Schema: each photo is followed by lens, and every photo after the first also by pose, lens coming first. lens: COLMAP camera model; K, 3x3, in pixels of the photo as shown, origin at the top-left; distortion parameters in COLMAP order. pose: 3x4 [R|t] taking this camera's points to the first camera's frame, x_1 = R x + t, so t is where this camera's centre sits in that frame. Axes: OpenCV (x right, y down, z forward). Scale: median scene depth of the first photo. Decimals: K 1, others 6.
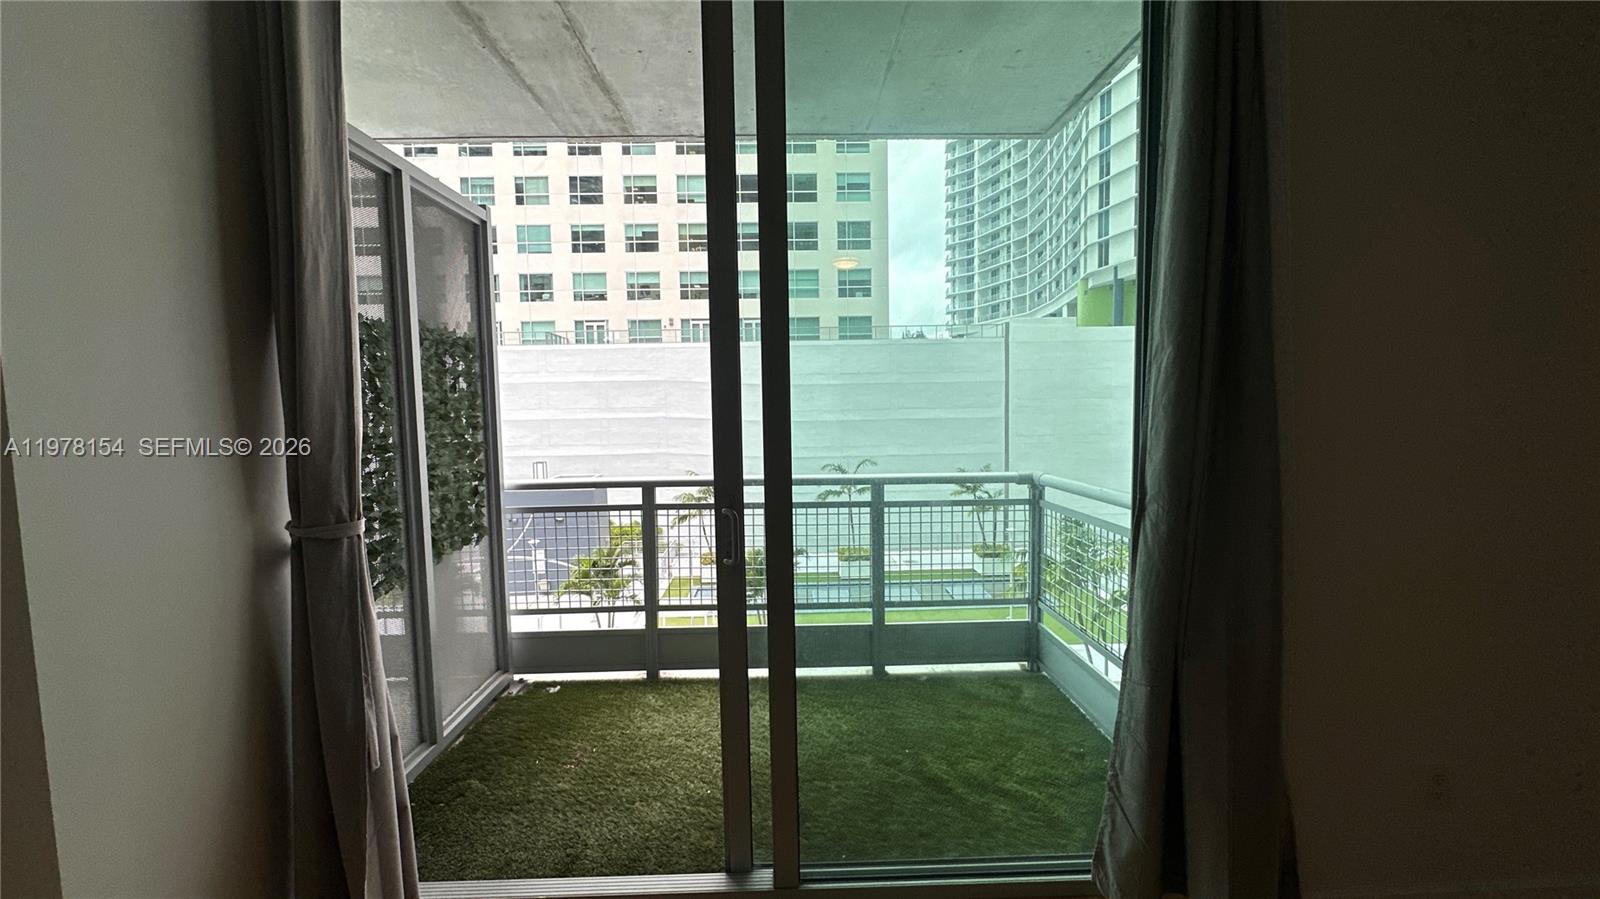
lens RADIAL K [[637.2, 0, 799.2], [0, 637.2, 447.9], [0, 0, 1]] dist [-0.004131, 0.000992]
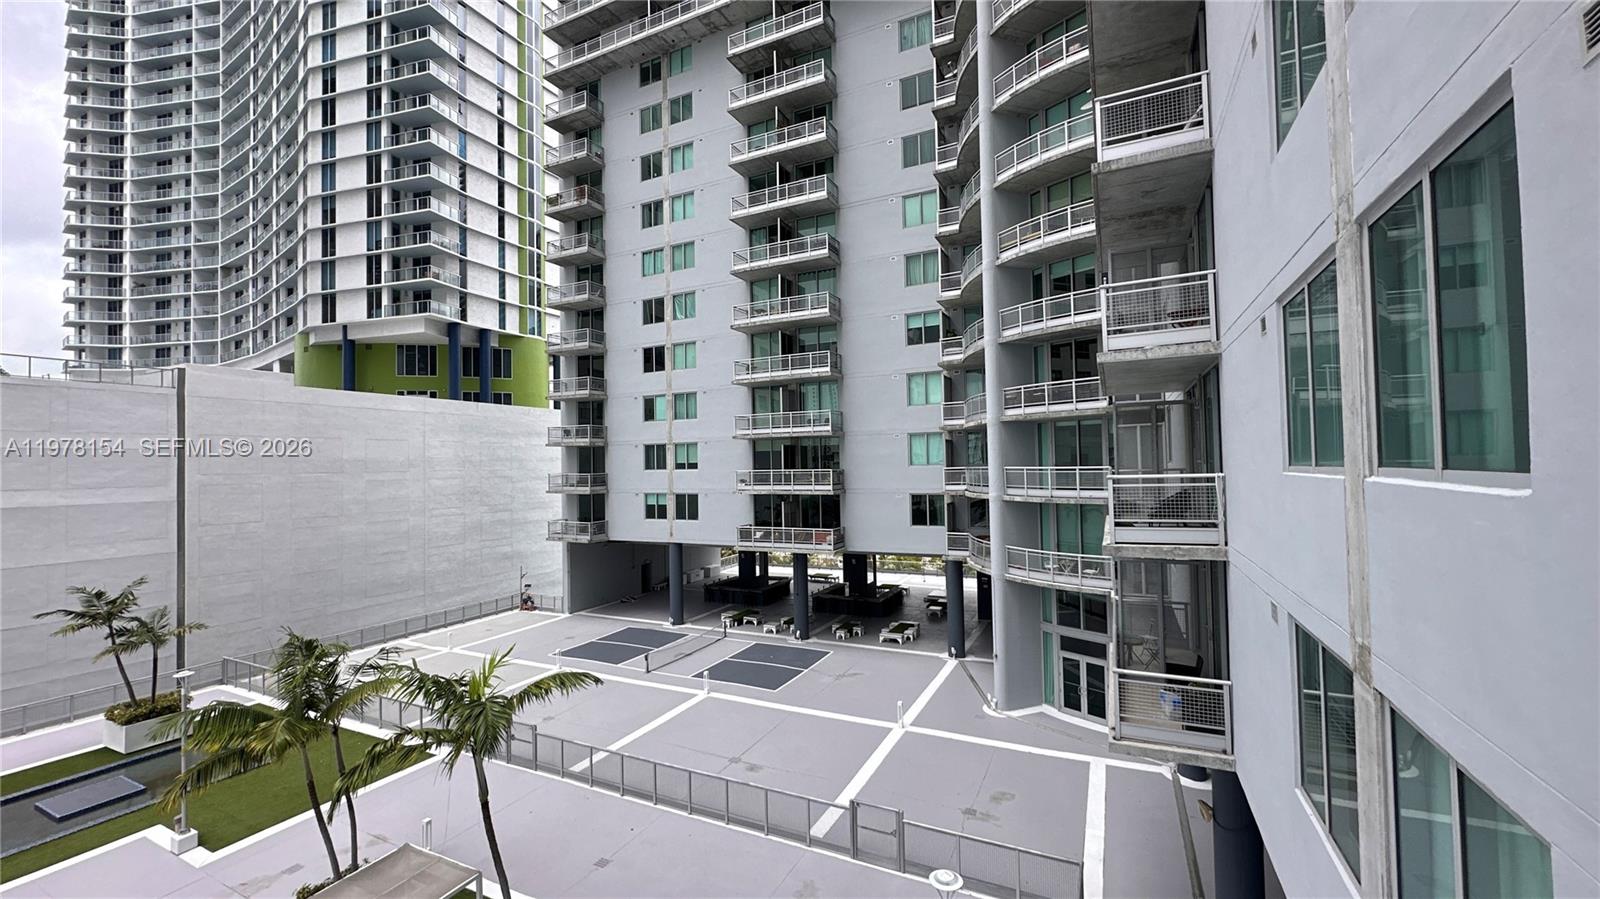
lens RADIAL K [[637.2, 0, 797.7], [0, 637.2, 453.5], [0, 0, 1]] dist [-0.004131, 0.000992]
pose [[0.473136, 0.025723, 0.880614, 0.029605], [0.072763, 0.995018, -0.068159, -0.002985], [-0.877980, 0.096325, 0.468907, 0.068174]]
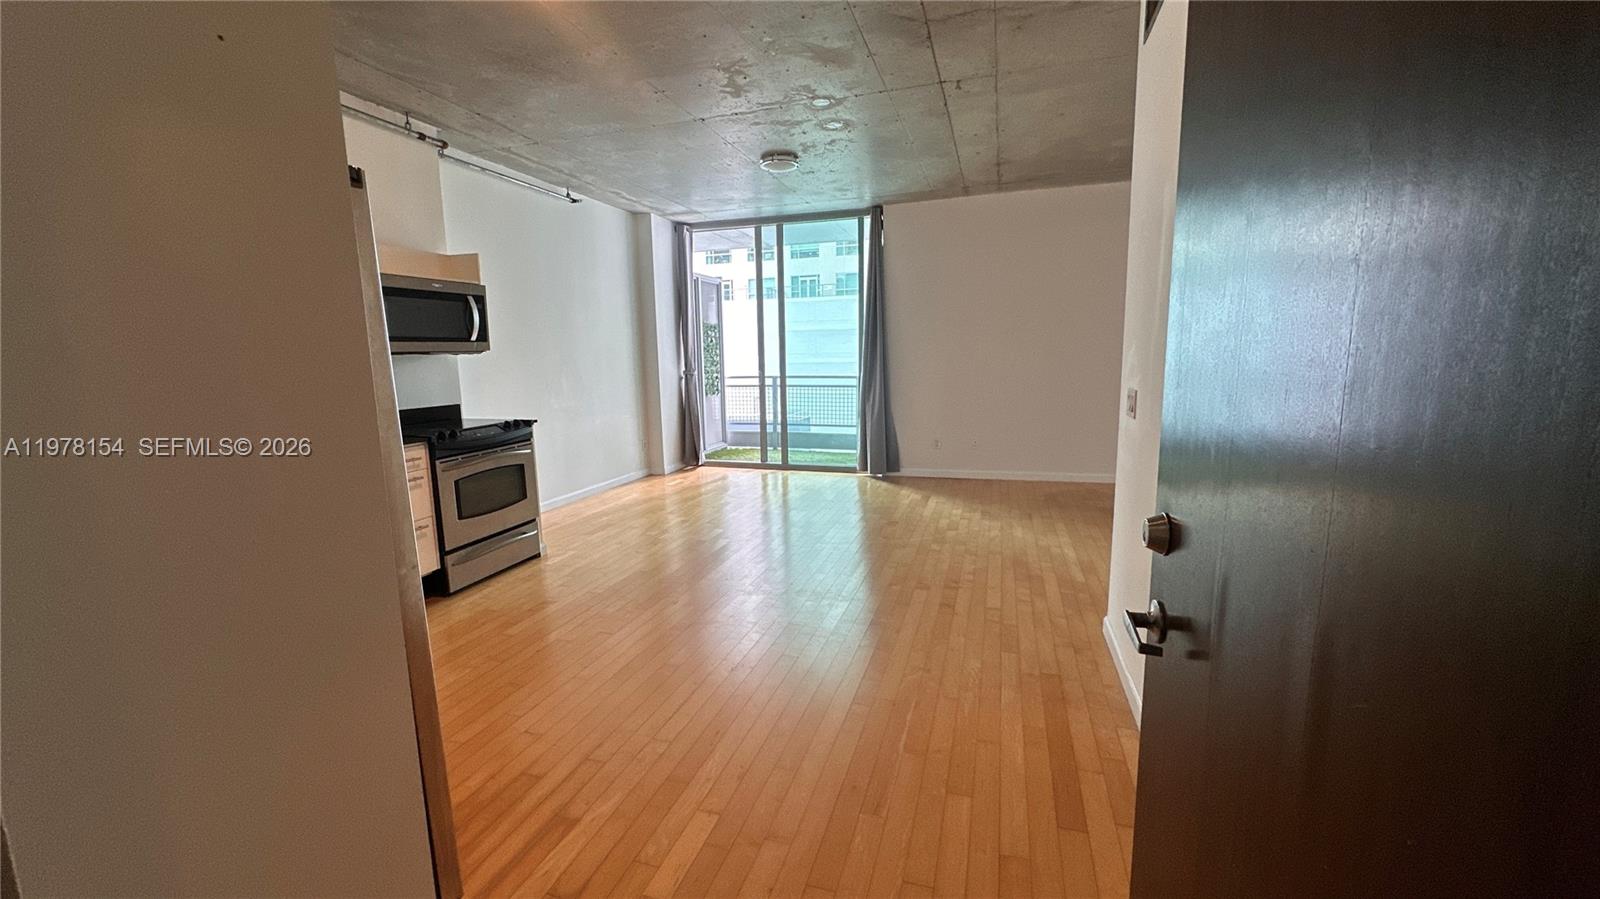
lens RADIAL K [[637.2, 0, 800.3], [0, 637.2, 451.3], [0, 0, 1]] dist [-0.004131, 0.000992]
pose [[0.945533, 0.050102, -0.321648, 0.049820], [-0.021862, 0.995627, 0.090820, 0.008139], [0.324791, -0.078841, 0.942494, -0.101945]]
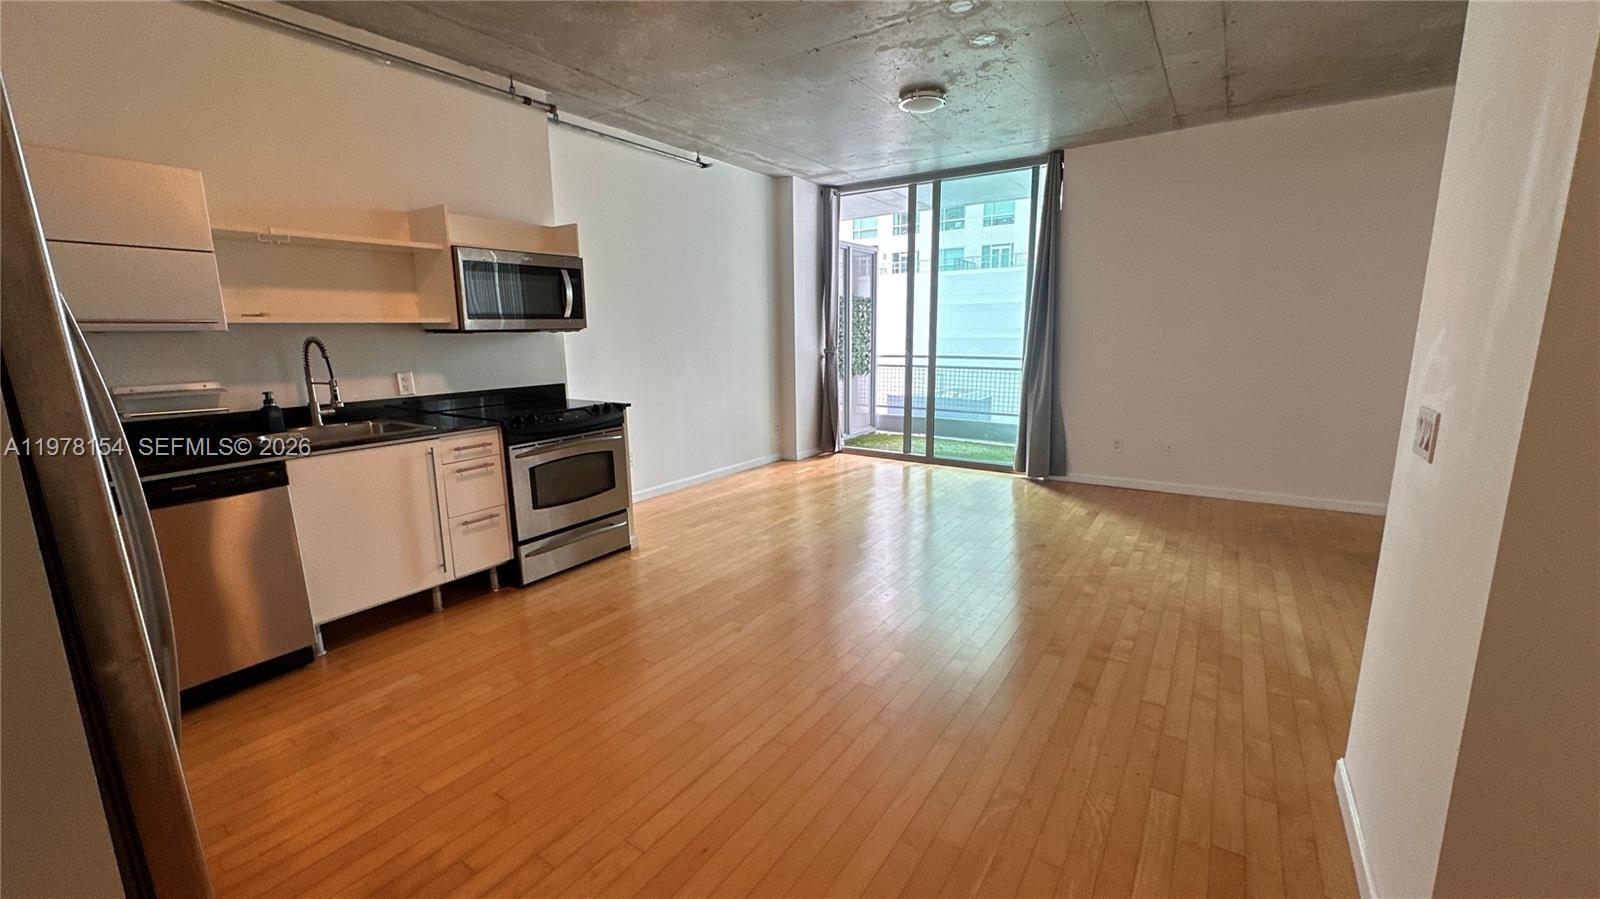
lens RADIAL K [[637.2, 0, 798.0], [0, 637.2, 451.1], [0, 0, 1]] dist [-0.004131, 0.000992]
pose [[0.813517, 0.117849, -0.569475, 0.051502], [-0.045233, 0.989108, 0.140072, 0.006299], [0.579780, -0.088192, 0.809986, -0.085542]]
